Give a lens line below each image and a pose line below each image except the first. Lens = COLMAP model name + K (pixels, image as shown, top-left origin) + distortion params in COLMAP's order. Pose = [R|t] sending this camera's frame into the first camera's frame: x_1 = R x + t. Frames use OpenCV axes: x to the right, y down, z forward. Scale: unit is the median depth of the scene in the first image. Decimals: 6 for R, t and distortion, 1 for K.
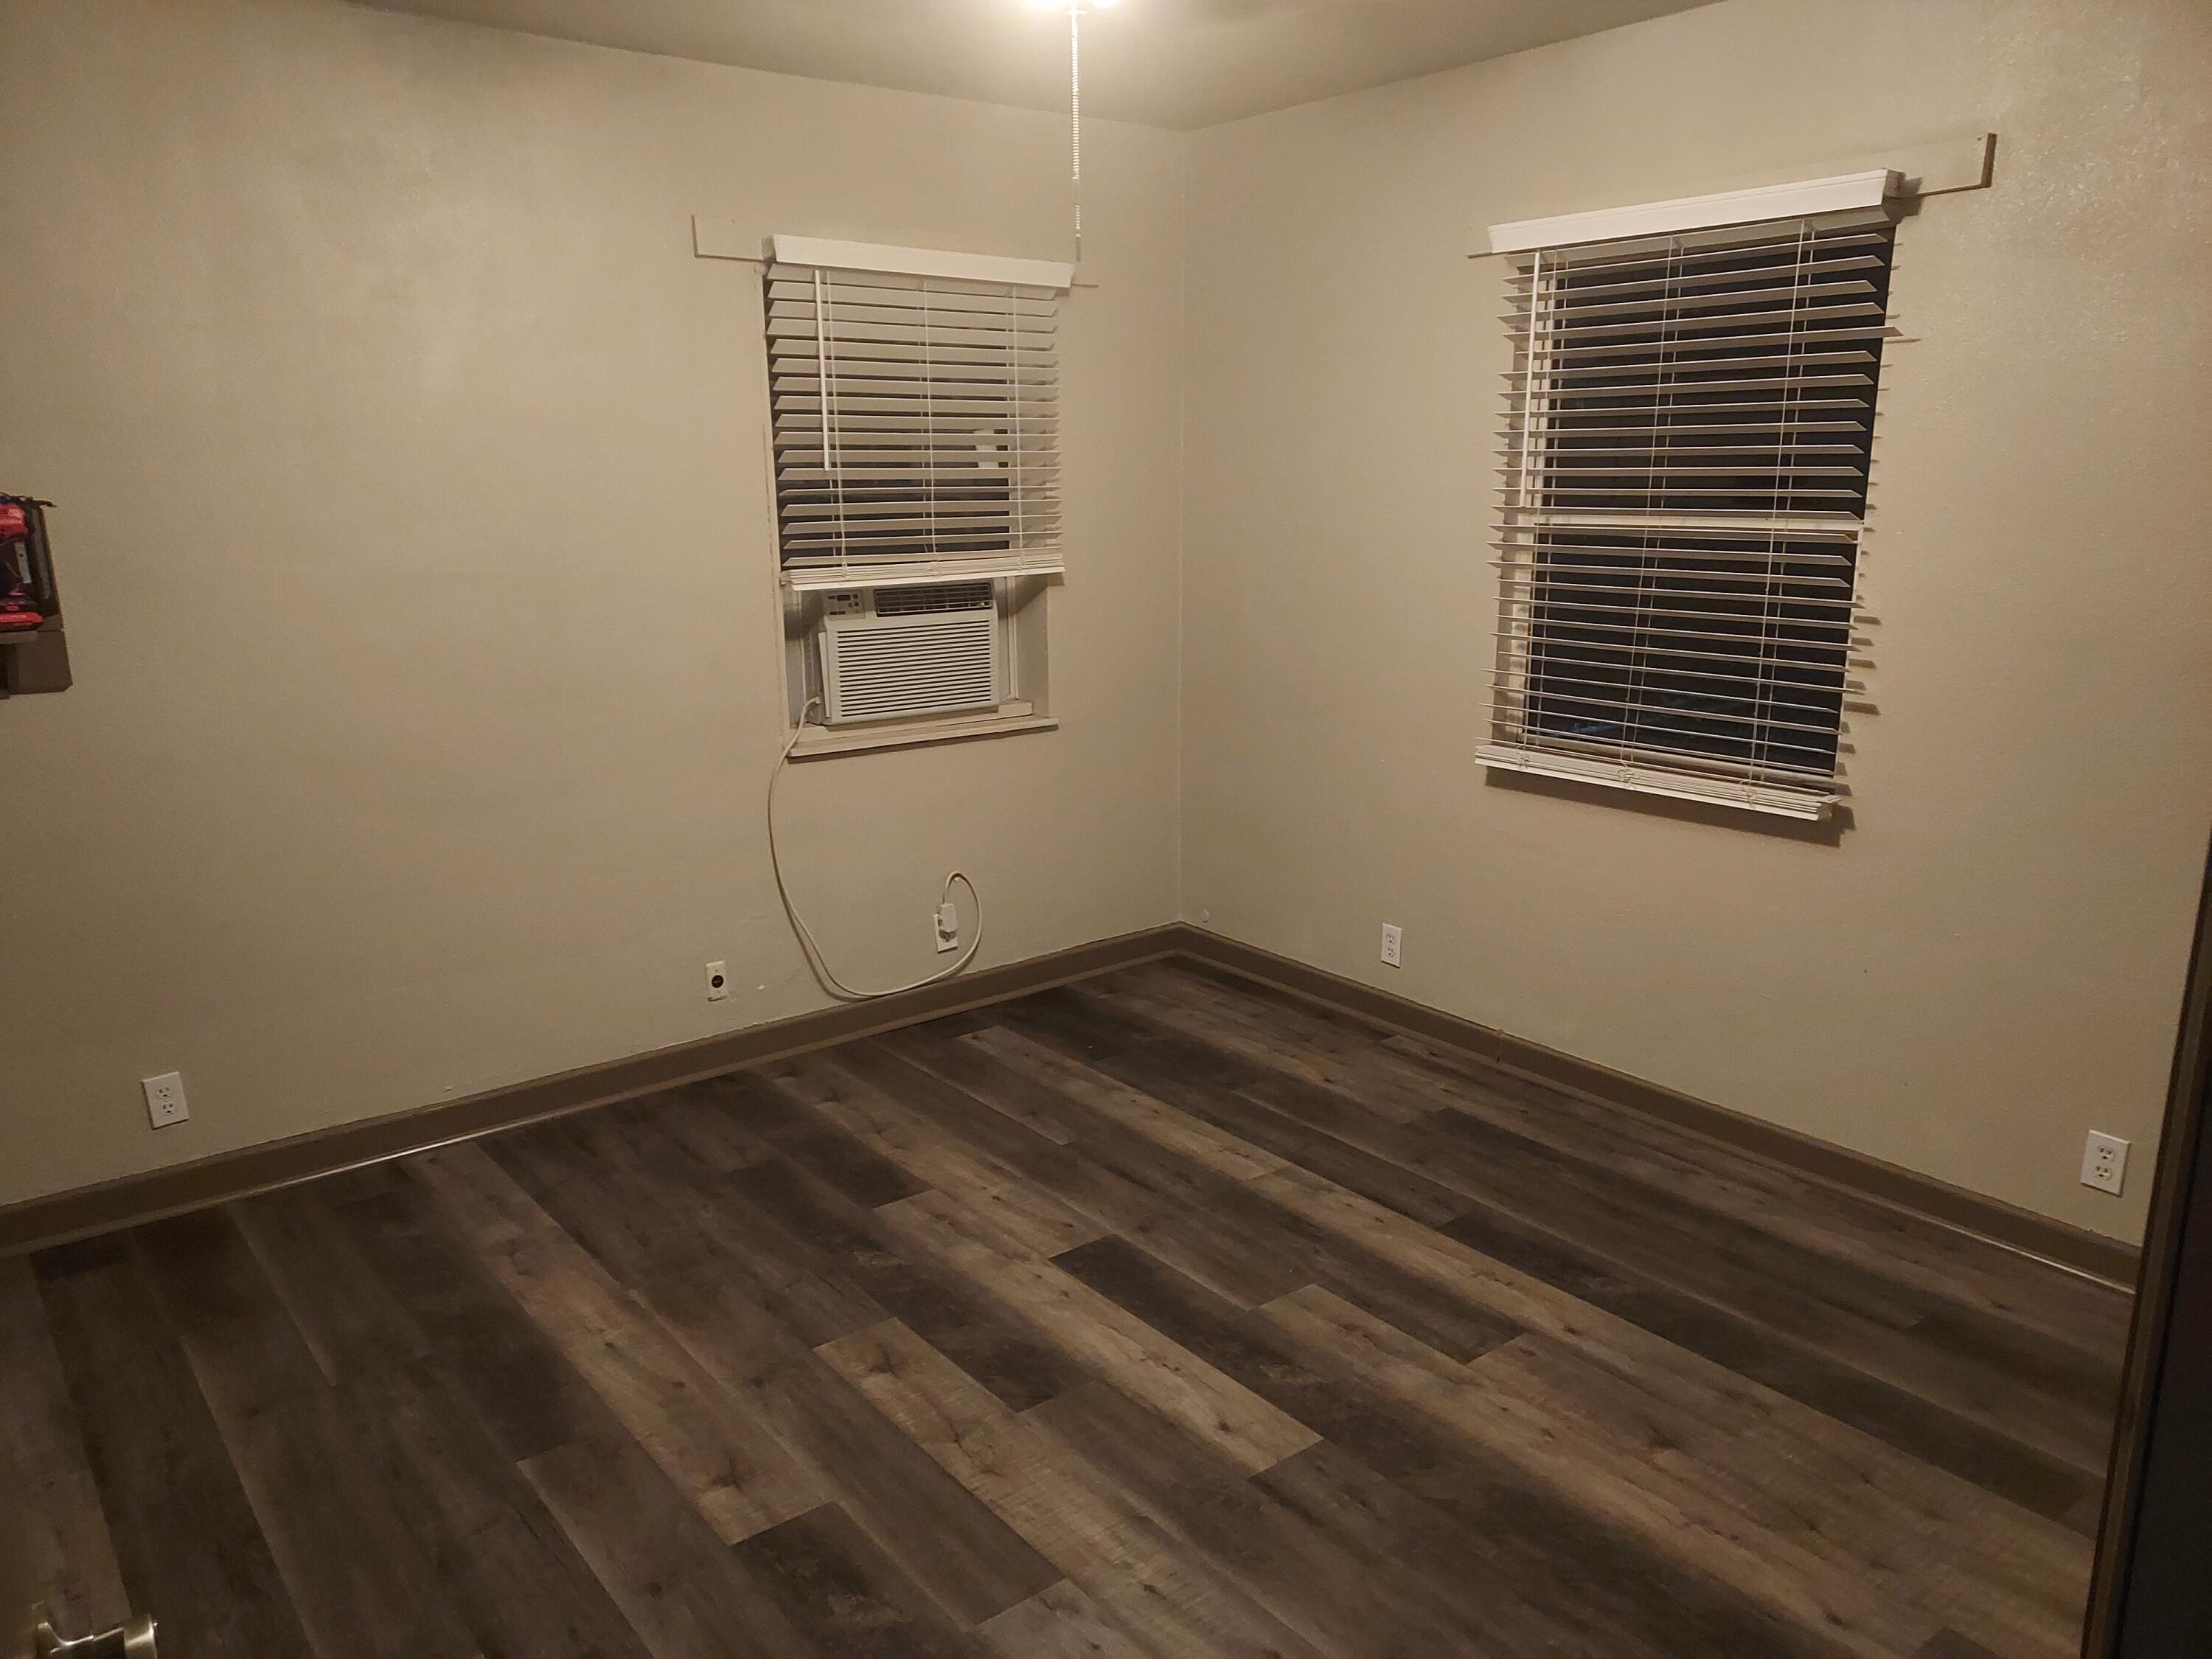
lens RADIAL K [[1604.1, 0, 1093.0], [0, 1604.1, 864.2], [0, 0, 1]] dist [0.031366, 0.001489]
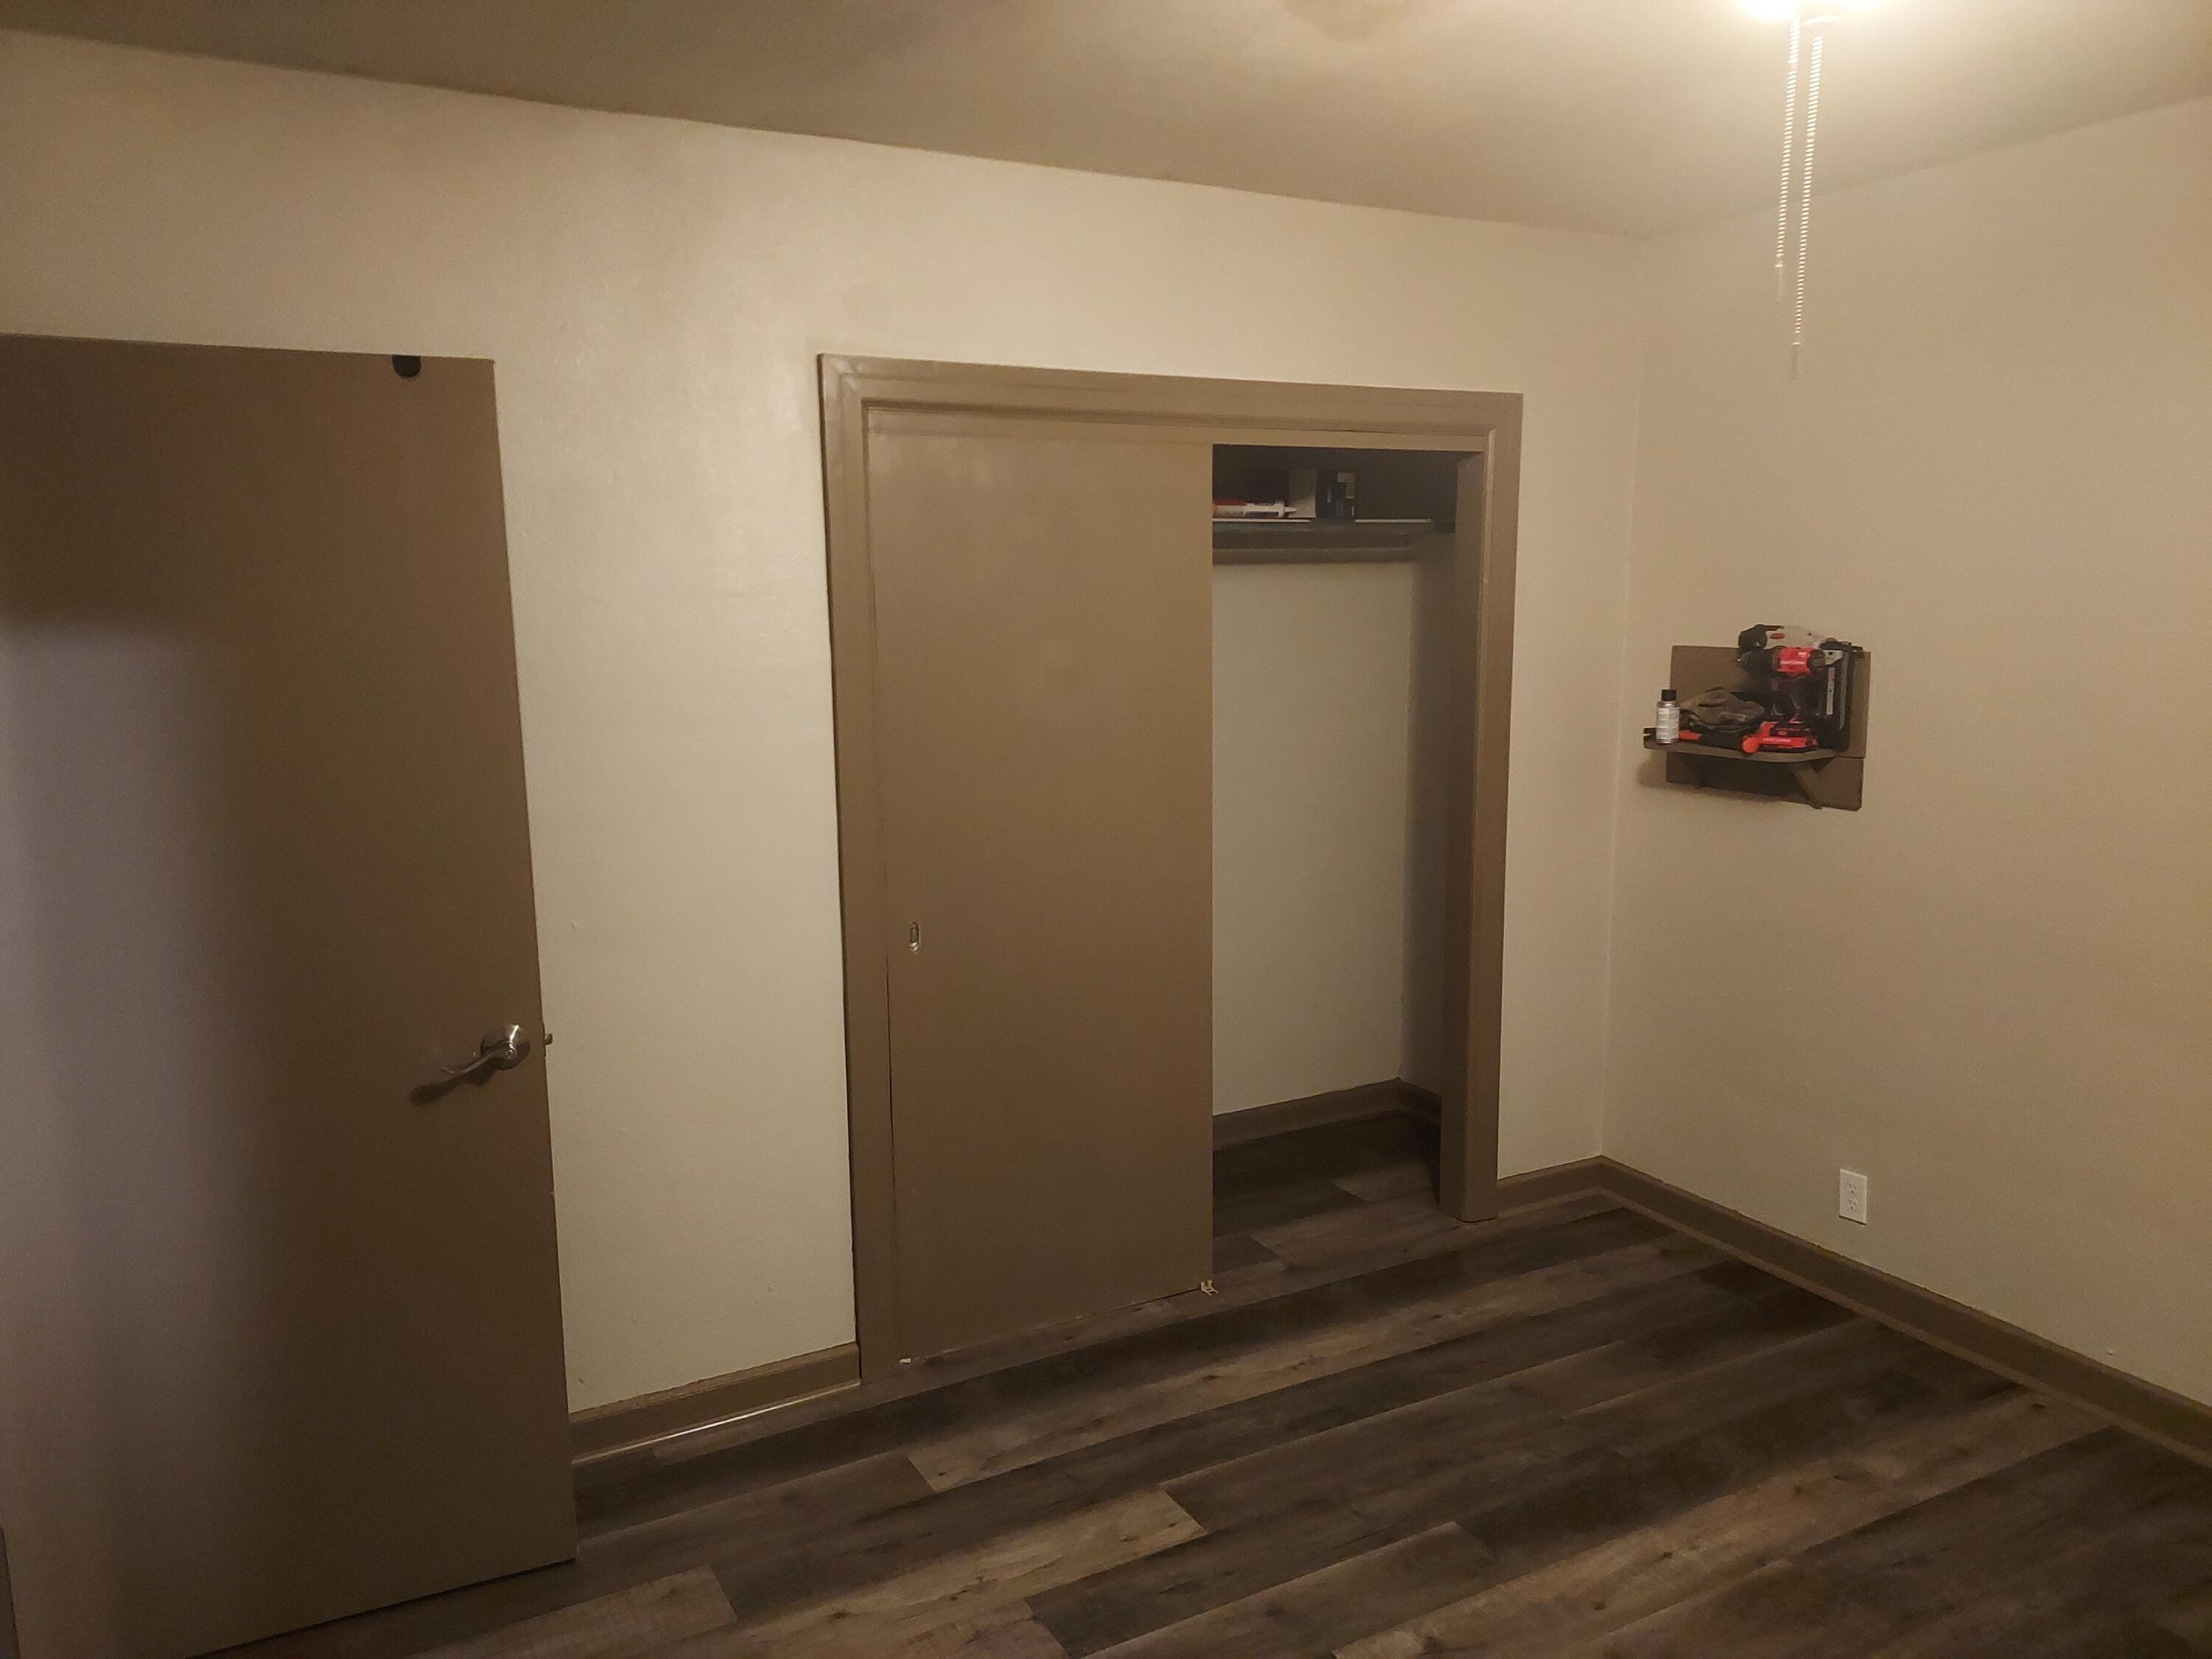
lens RADIAL K [[1604.1, 0, 1093.0], [0, 1604.1, 864.2], [0, 0, 1]] dist [0.031366, 0.001489]
pose [[-0.156164, 0.183937, -0.970453, 0.565299], [-0.231324, 0.948373, 0.216976, -0.200305], [0.960261, 0.258373, -0.105553, 0.646015]]
